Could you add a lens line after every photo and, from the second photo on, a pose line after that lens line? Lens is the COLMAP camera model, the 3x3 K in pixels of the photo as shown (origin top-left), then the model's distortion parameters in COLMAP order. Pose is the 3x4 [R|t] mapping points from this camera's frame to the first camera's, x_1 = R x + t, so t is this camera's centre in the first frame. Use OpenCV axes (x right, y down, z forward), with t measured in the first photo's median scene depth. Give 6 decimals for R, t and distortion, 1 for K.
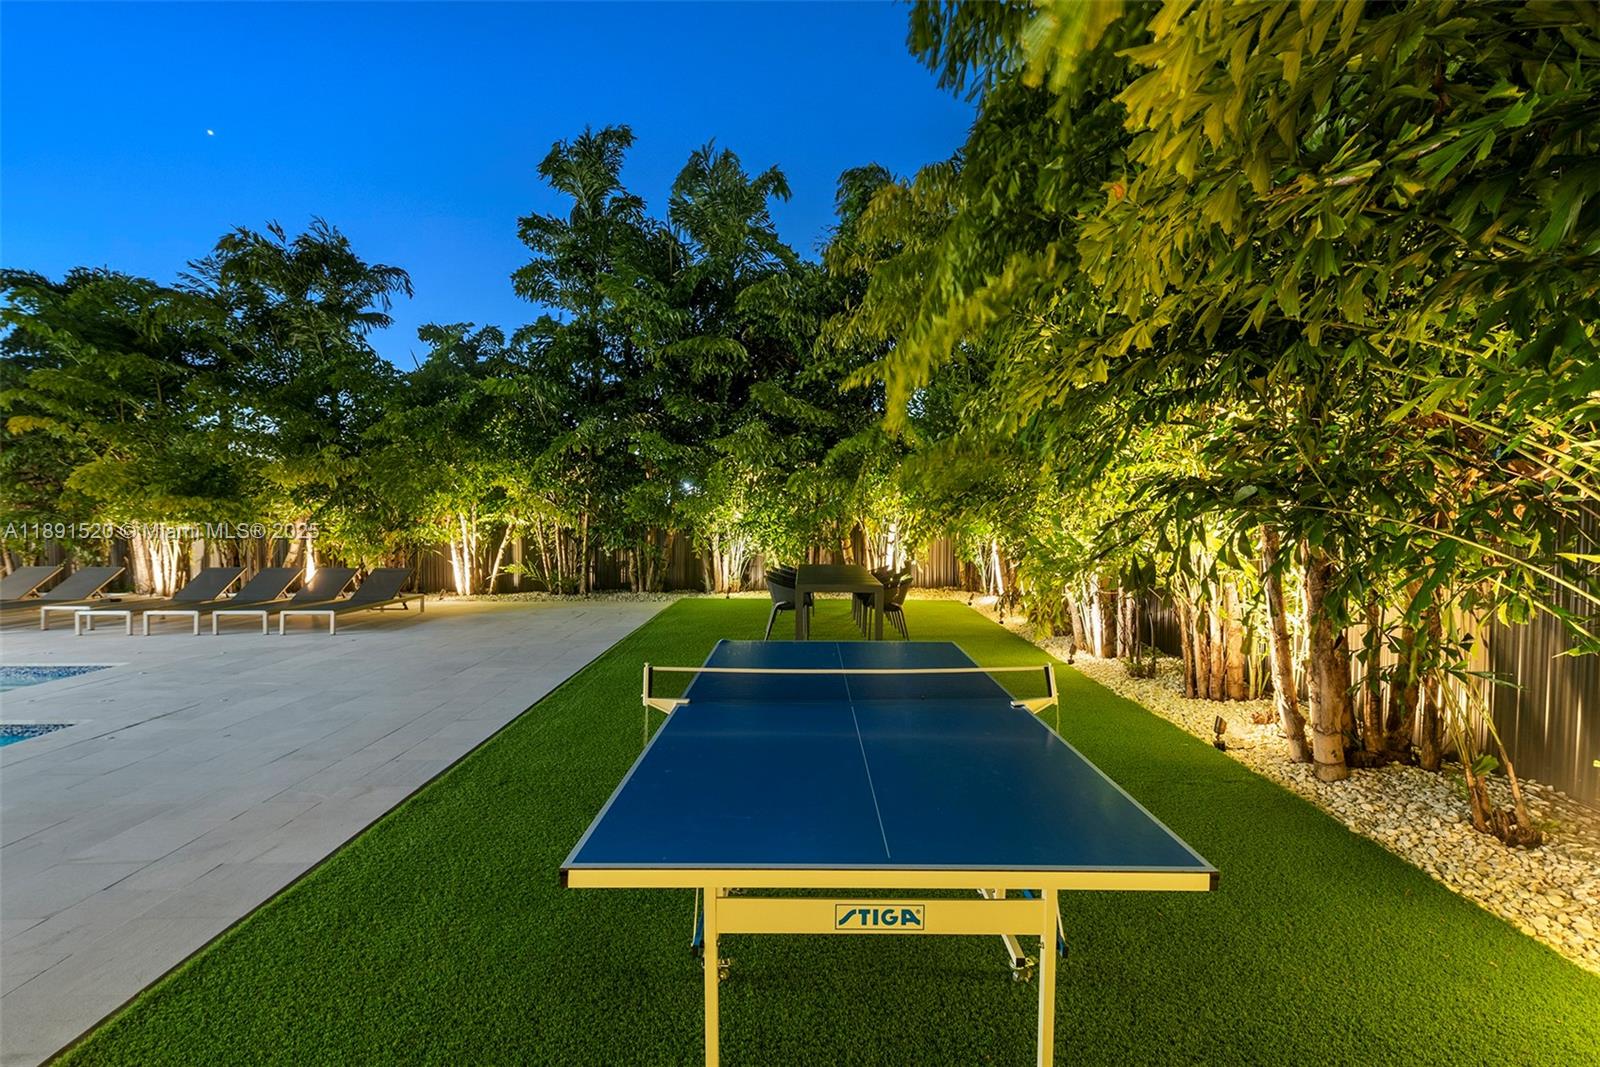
lens RADIAL K [[667.6, 0, 797.3], [0, 667.6, 540.3], [0, 0, 1]] dist [0.014864, -0.005492]
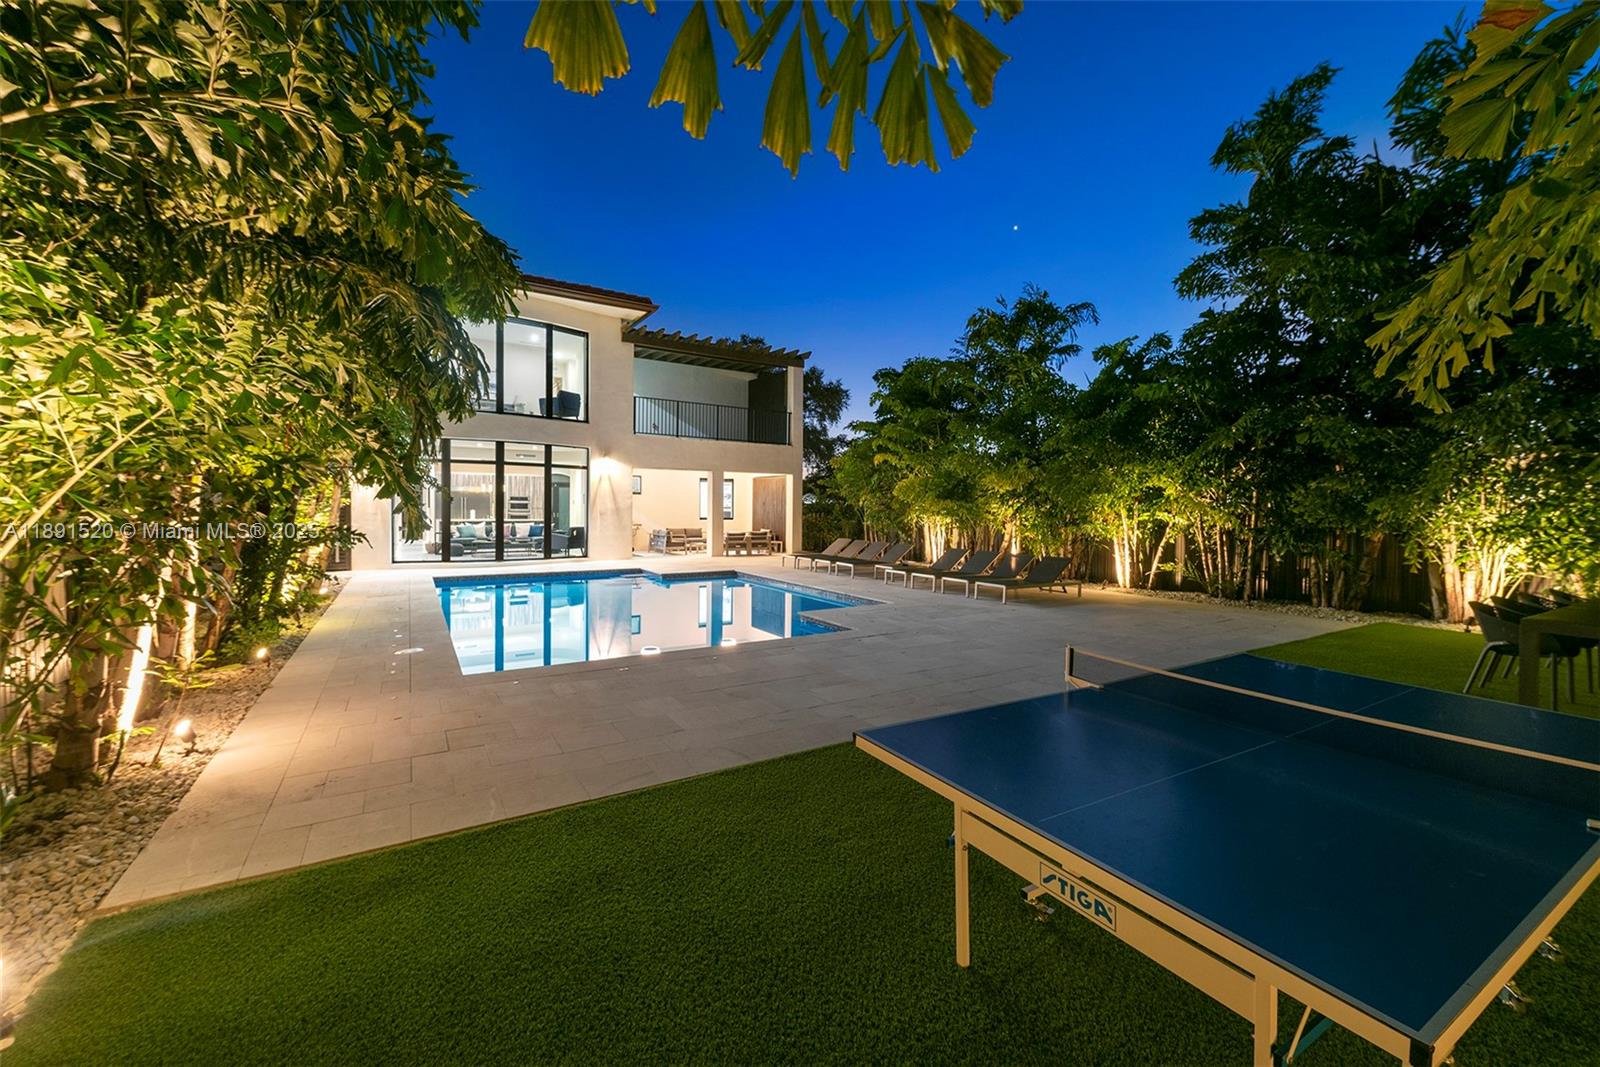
lens RADIAL K [[616.8, 0, 766.2], [0, 616.8, 526.7], [0, 0, 1]] dist [0.001137, -0.000034]
pose [[0.472688, 0.027326, -0.880806, 0.110862], [-0.042247, 0.999073, 0.008323, -0.000215], [0.880217, 0.033277, 0.473404, 0.014650]]
